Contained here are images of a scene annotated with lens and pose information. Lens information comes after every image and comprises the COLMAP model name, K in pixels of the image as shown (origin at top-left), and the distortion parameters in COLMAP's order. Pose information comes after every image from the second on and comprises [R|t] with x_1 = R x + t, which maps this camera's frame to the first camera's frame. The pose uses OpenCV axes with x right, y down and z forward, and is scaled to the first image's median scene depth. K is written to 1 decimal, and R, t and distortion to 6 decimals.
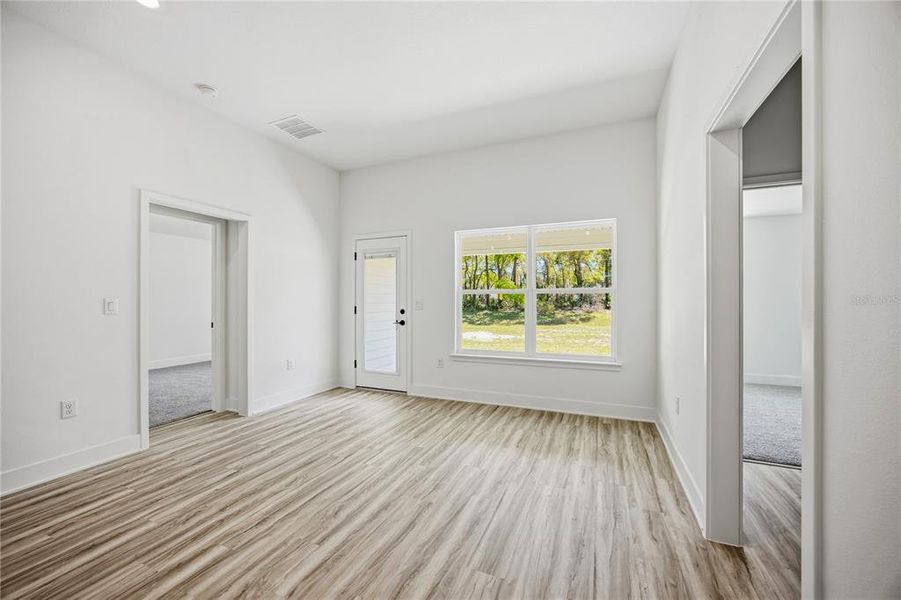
lens RADIAL K [[355.5, 0, 450.5], [0, 355.5, 300.0], [0, 0, 1]] dist [-0.002957, 0.000218]
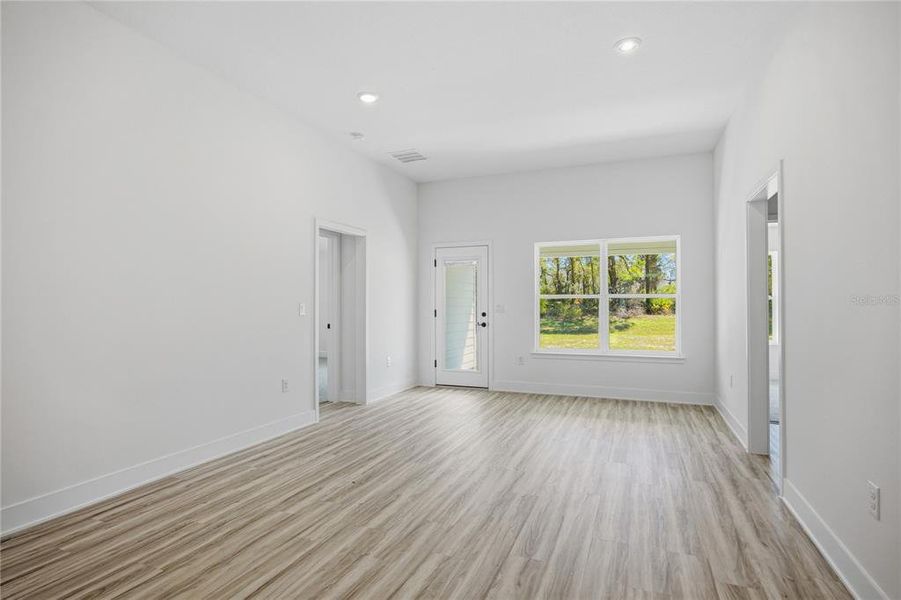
lens RADIAL K [[464.9, 0, 450.5], [0, 464.9, 300.0], [0, 0, 1]] dist [-0.001427, 0.000695]
pose [[0.999848, -0.001868, 0.017346, -0.339481], [0.001980, 0.999977, -0.006430, -0.004122], [-0.017333, 0.006463, 0.999829, -0.555460]]
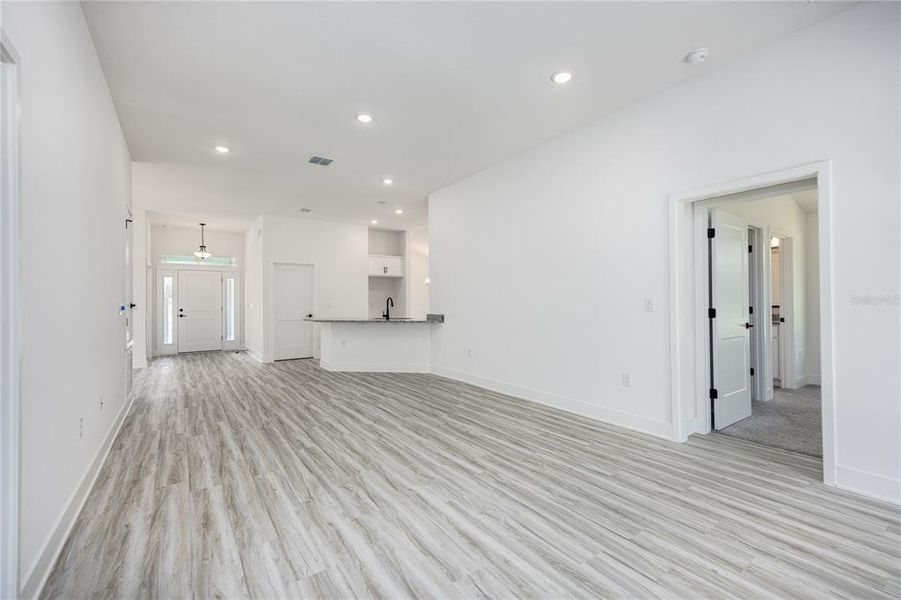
lens RADIAL K [[381.0, 0, 453.1], [0, 381.0, 297.0], [0, 0, 1]] dist [-0.008121, 0.009473]
pose [[-0.518816, -0.009529, -0.854833, 0.365875], [0.008486, 0.999831, -0.016296, 0.005110], [0.854844, -0.015709, -0.518648, 0.842213]]
